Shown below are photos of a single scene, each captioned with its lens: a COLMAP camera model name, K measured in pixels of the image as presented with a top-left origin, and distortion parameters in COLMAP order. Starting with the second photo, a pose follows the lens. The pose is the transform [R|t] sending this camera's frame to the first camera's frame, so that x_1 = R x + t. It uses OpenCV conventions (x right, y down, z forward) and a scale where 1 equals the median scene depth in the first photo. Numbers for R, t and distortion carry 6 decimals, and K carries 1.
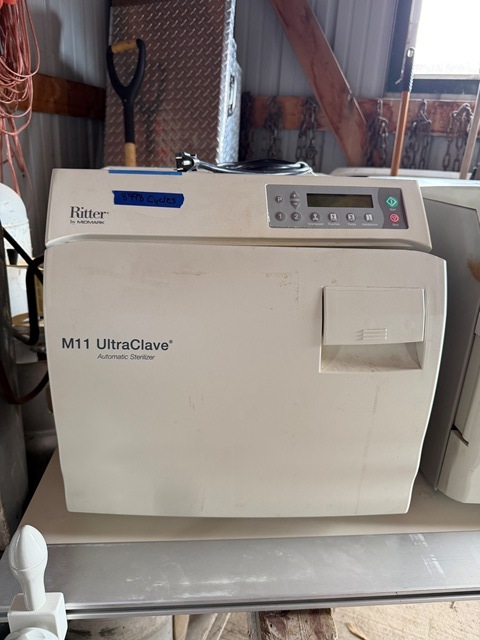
lens RADIAL K [[459.0, 0, 237.8], [0, 459.0, 318.9], [0, 0, 1]] dist [0.008873, -0.010945]
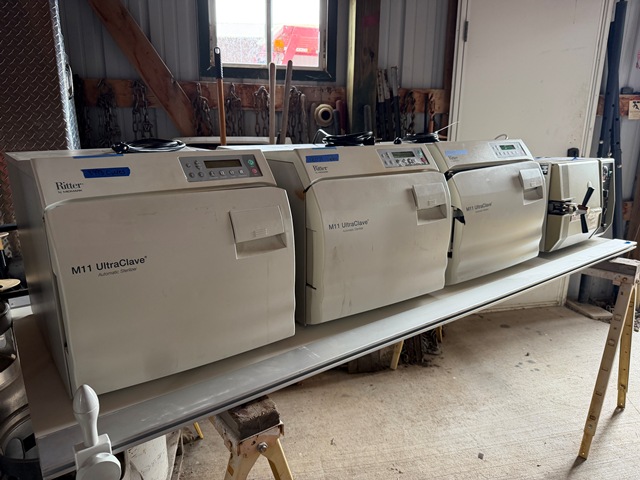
lens RADIAL K [[459.0, 0, 321.6], [0, 459.0, 243.9], [0, 0, 1]] dist [0.008873, -0.010945]
pose [[0.846695, -0.170583, 0.503993, -0.357255], [0.209899, 0.977480, -0.021784, 0.141092], [-0.488927, 0.124233, 0.863433, -0.585728]]
